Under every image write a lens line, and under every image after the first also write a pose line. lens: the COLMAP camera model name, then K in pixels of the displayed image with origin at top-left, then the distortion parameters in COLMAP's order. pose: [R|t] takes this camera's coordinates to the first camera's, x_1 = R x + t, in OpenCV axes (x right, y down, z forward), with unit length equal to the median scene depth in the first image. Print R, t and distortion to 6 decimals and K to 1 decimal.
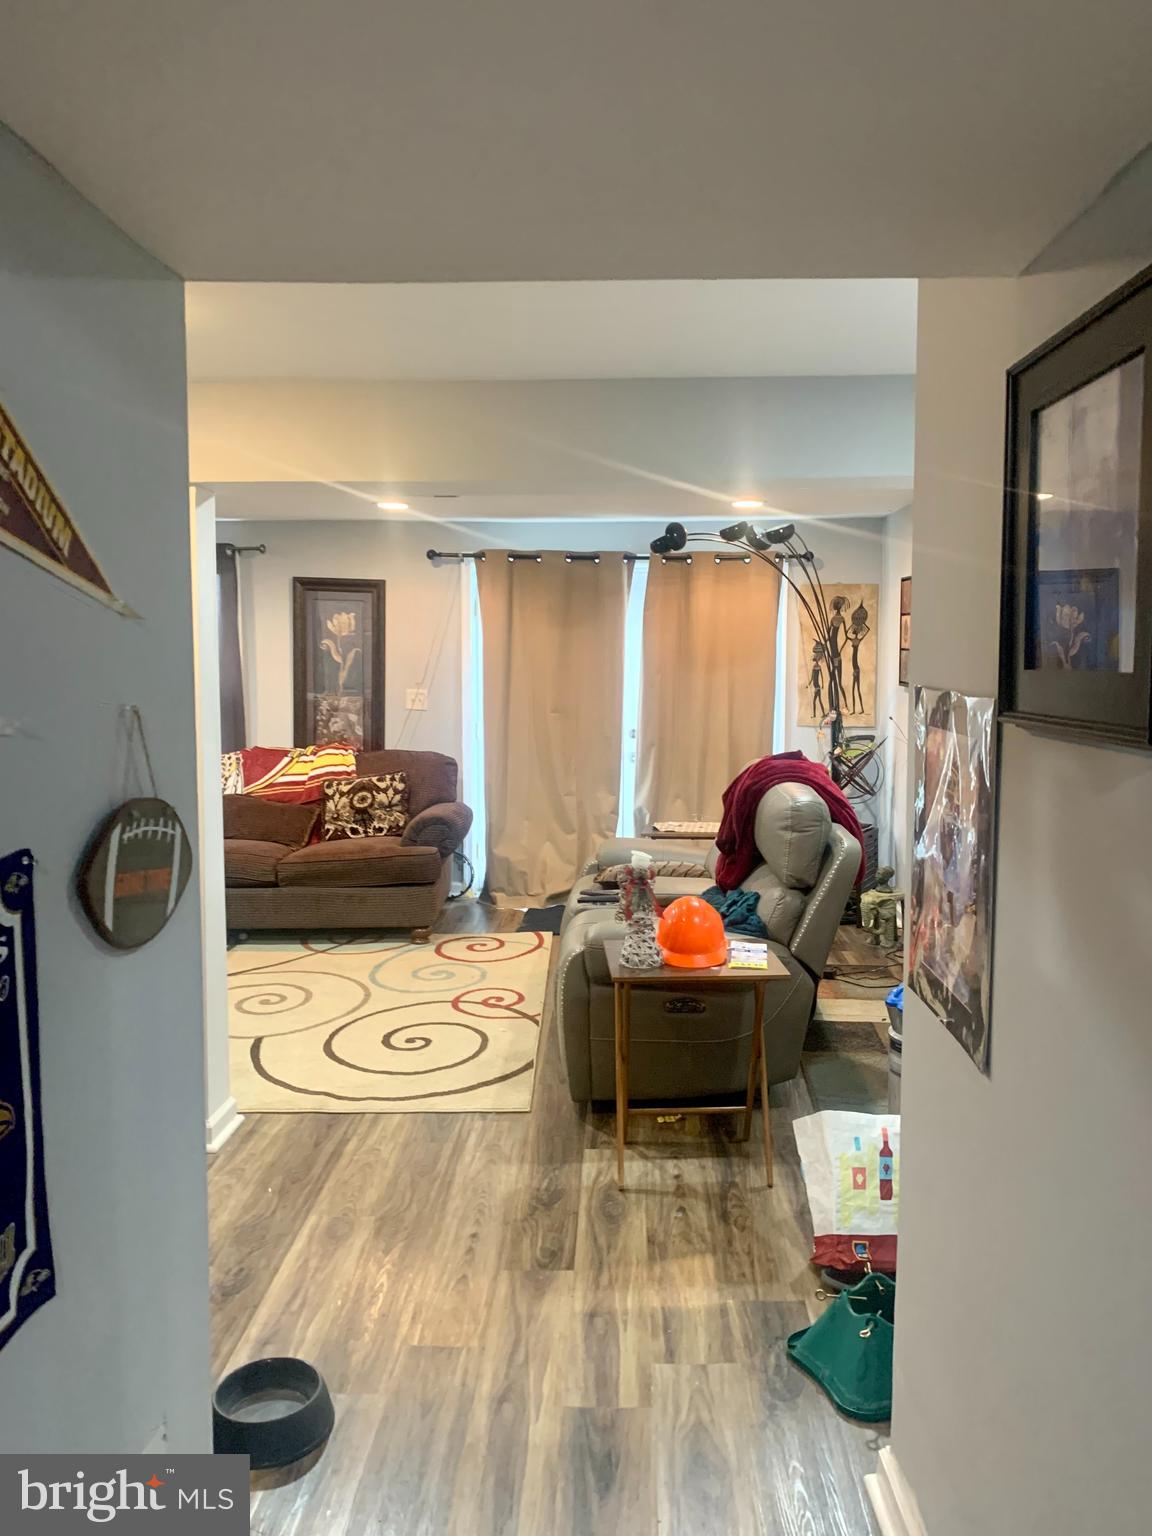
lens RADIAL K [[1186.9, 0, 595.2], [0, 1186.9, 765.0], [0, 0, 1]] dist [0.070270, -0.161529]
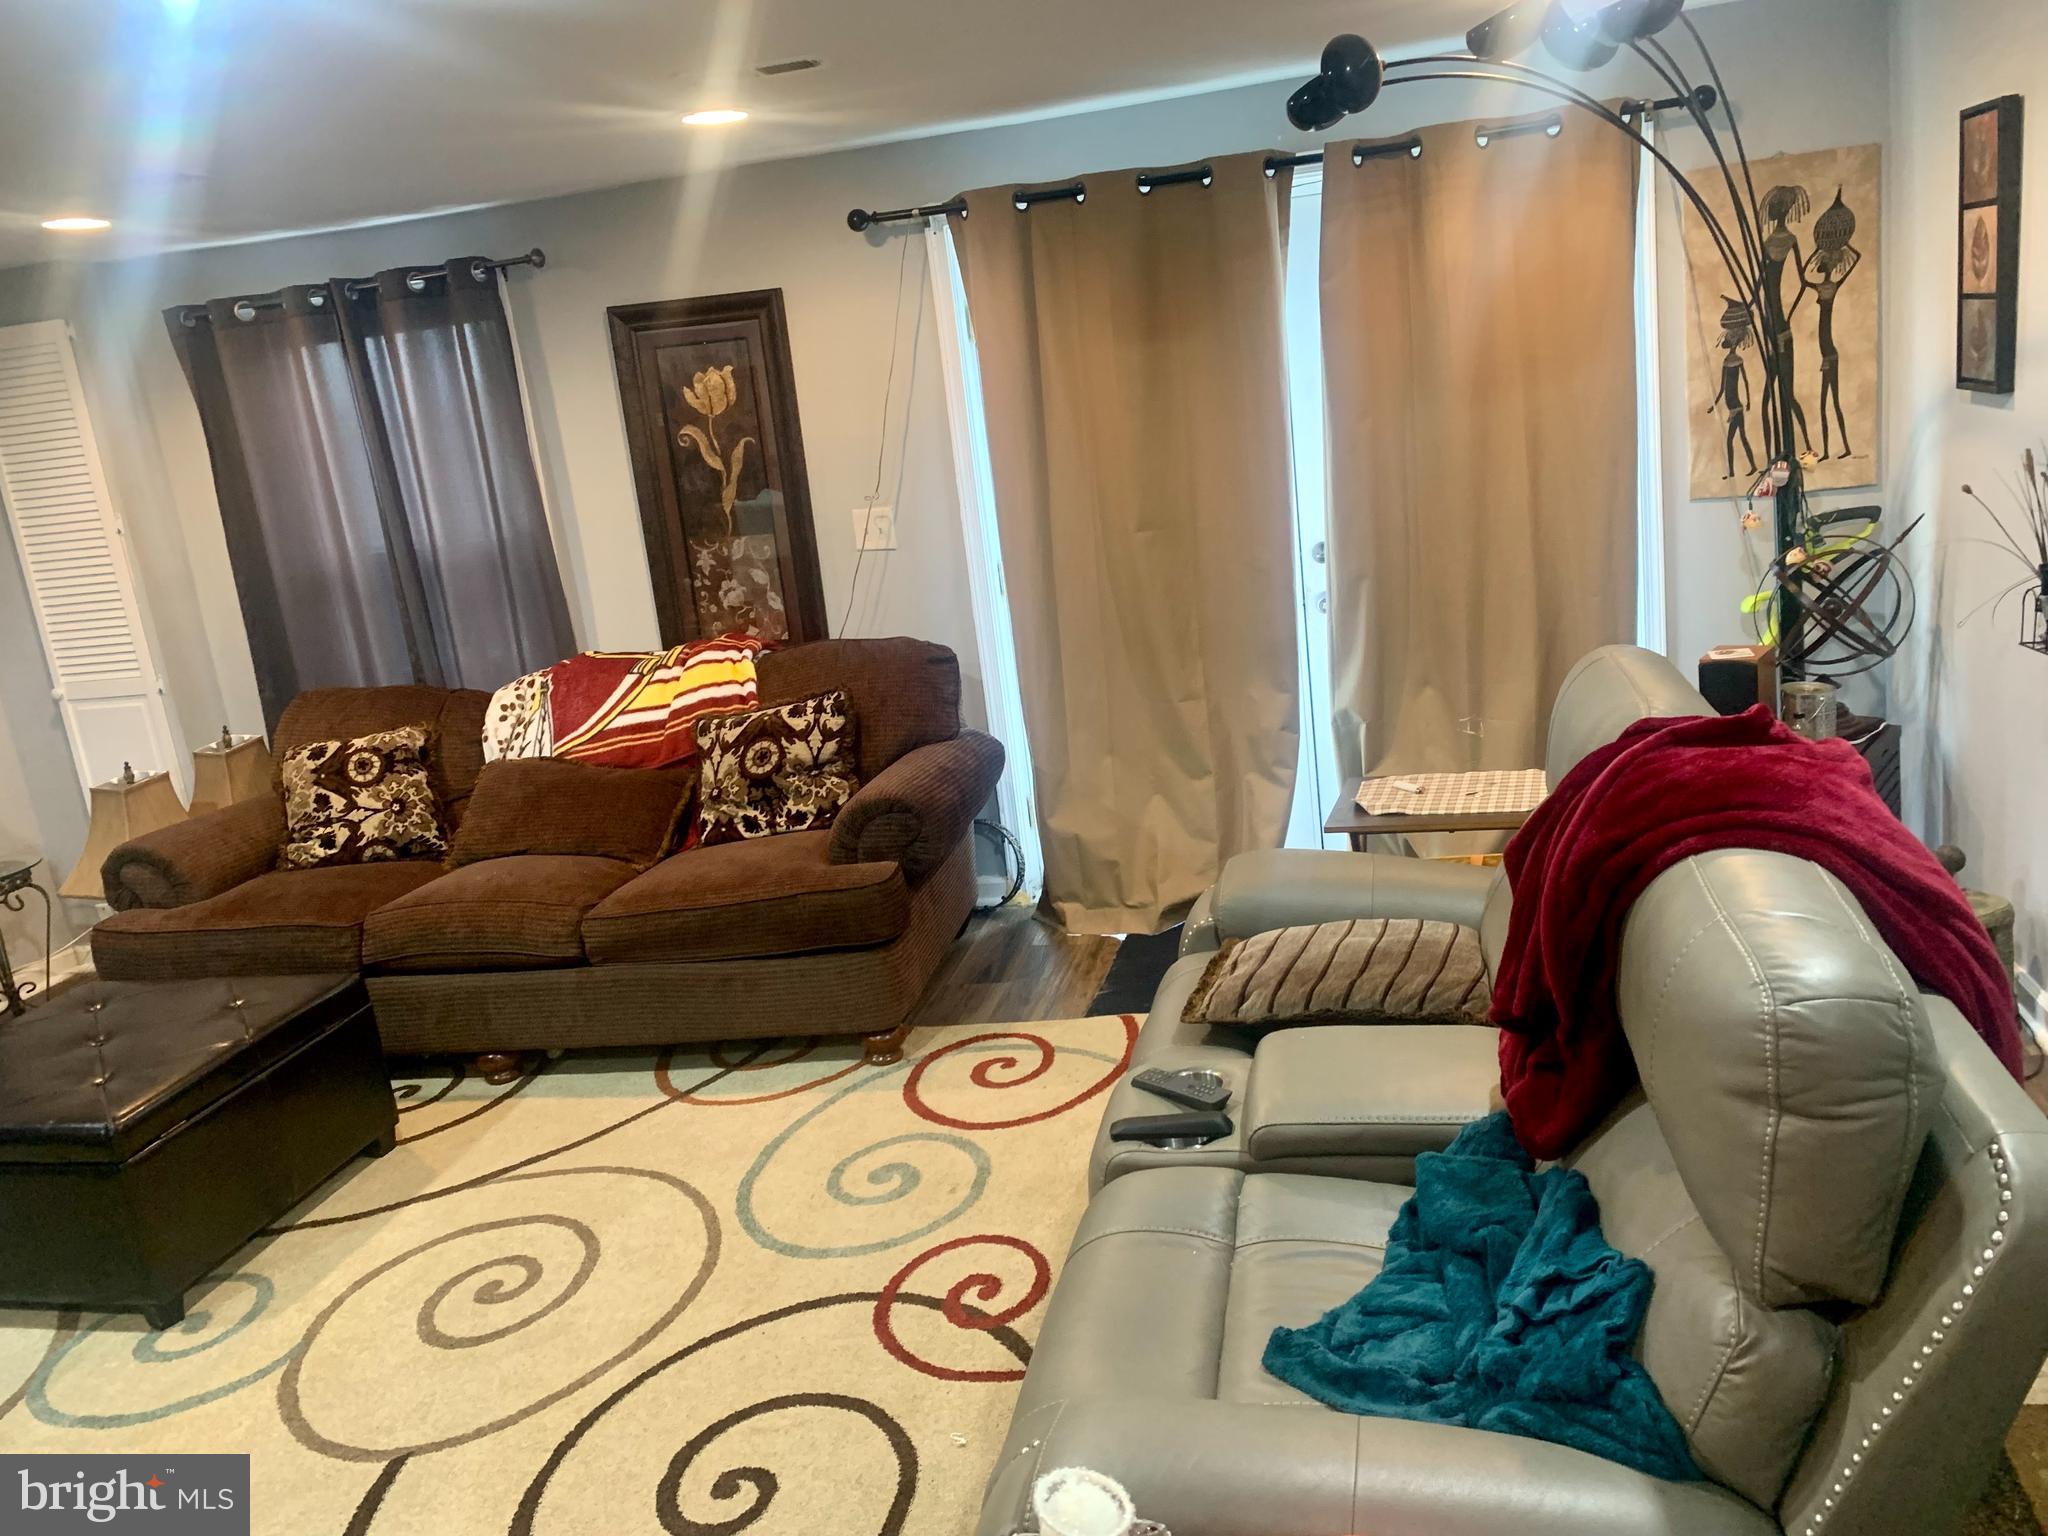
lens RADIAL K [[1582.6, 0, 1033.1], [0, 1582.6, 790.6], [0, 0, 1]] dist [0.070270, -0.161529]
pose [[0.975575, -0.069154, -0.208496, 0.050110], [0.103110, 0.982254, 0.156668, -0.048571], [0.193962, -0.174340, 0.965393, 0.383102]]
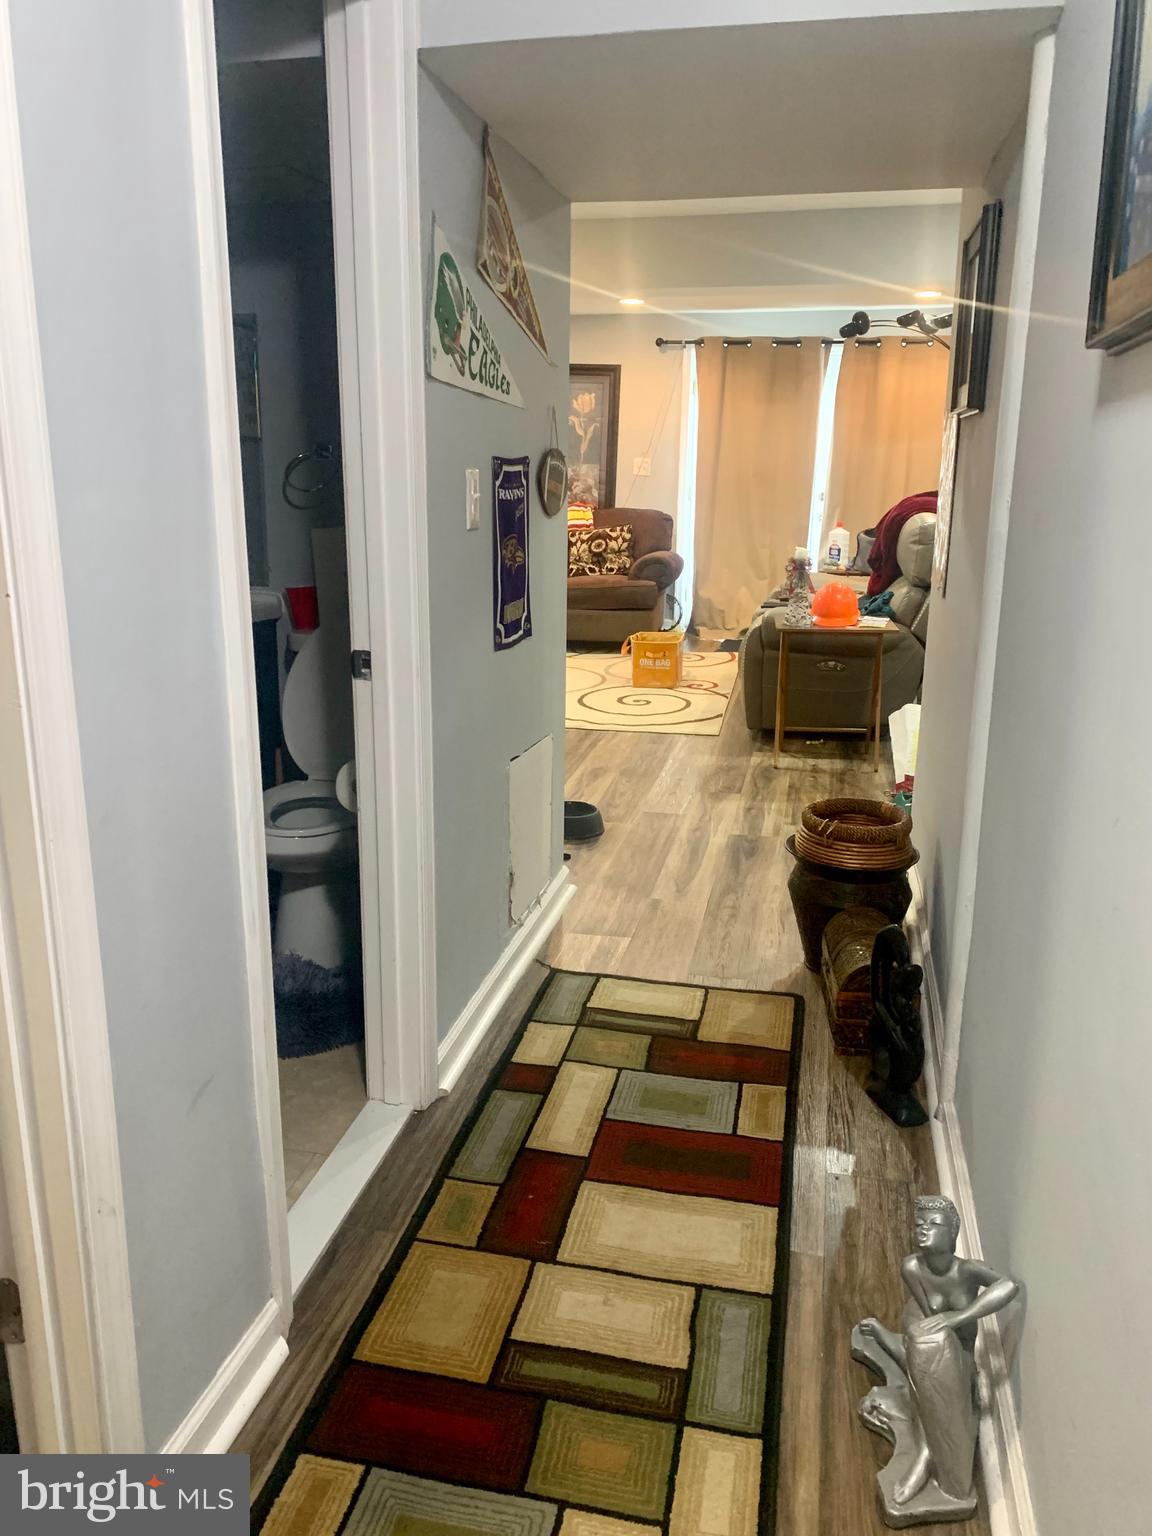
lens RADIAL K [[1185.6, 0, 552.7], [0, 1185.6, 770.2], [0, 0, 1]] dist [0.129012, -0.351400]
pose [[0.978724, 0.056267, -0.197315, 0.022369], [-0.023041, 0.985721, 0.166803, 0.054366], [0.203883, -0.158708, 0.966045, -0.283750]]
